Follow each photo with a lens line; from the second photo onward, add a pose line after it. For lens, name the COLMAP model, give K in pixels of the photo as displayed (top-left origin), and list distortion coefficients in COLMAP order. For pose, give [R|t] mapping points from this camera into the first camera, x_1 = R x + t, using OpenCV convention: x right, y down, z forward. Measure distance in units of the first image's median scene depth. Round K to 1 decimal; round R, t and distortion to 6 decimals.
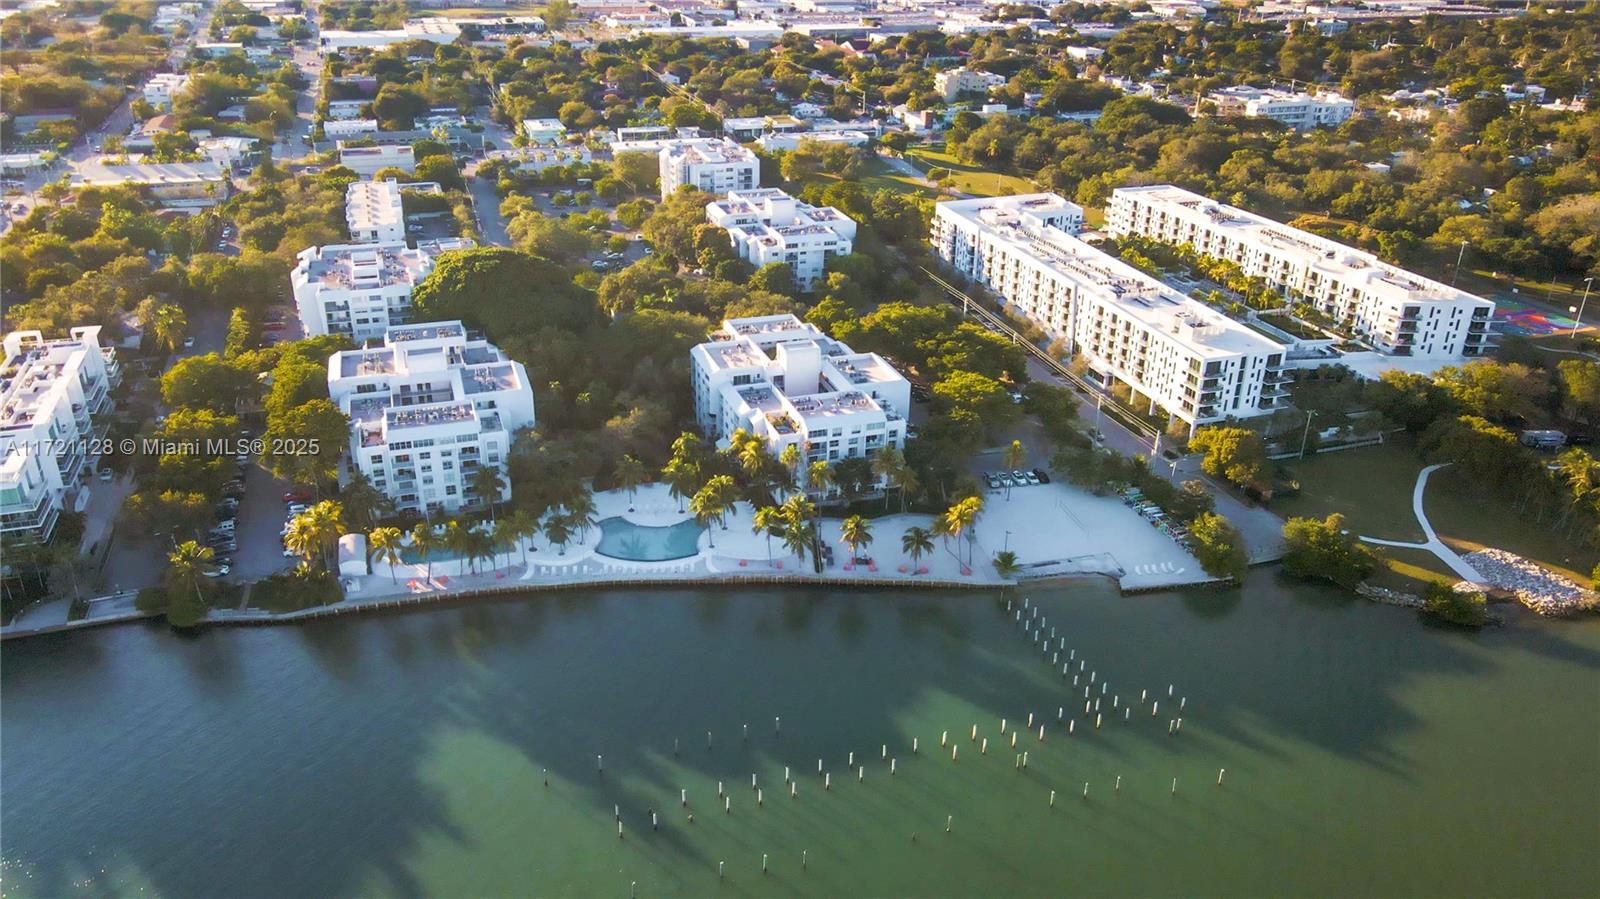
lens RADIAL K [[1212.4, 0, 798.6], [0, 1212.4, 451.9], [0, 0, 1]] dist [0.053856, 0.009479]
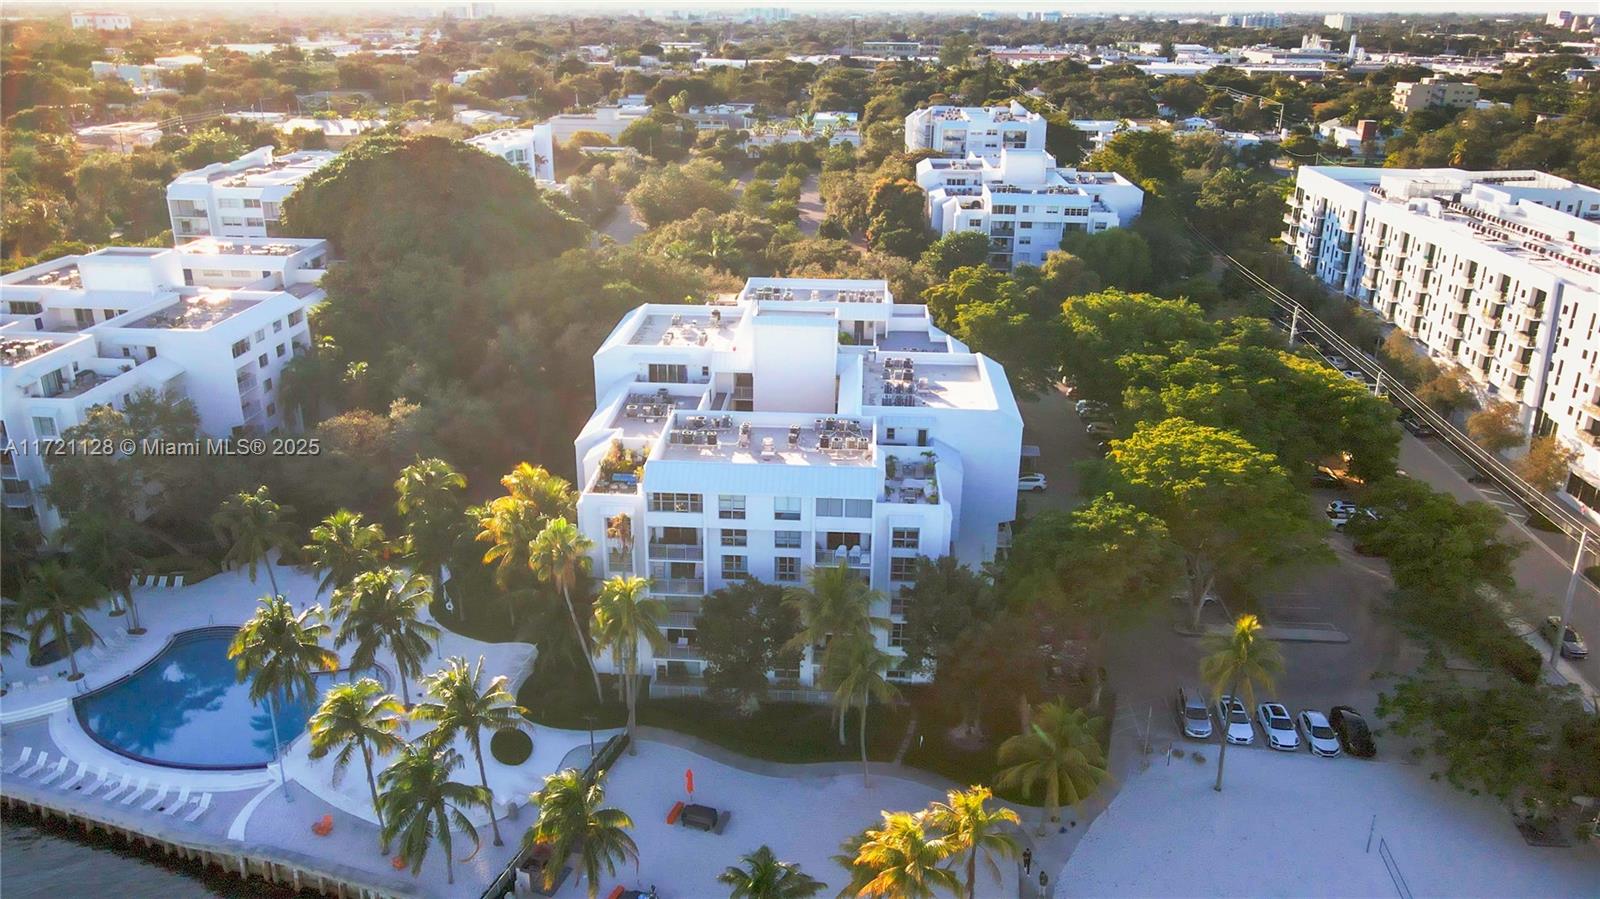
lens RADIAL K [[1212.4, 0, 801.8], [0, 1212.4, 446.1], [0, 0, 1]] dist [0.053856, 0.009479]
pose [[0.932100, 0.128110, -0.338788, 0.127970], [-0.155581, 0.986286, -0.055092, -0.013061], [0.327084, 0.104060, 0.939249, 0.484089]]
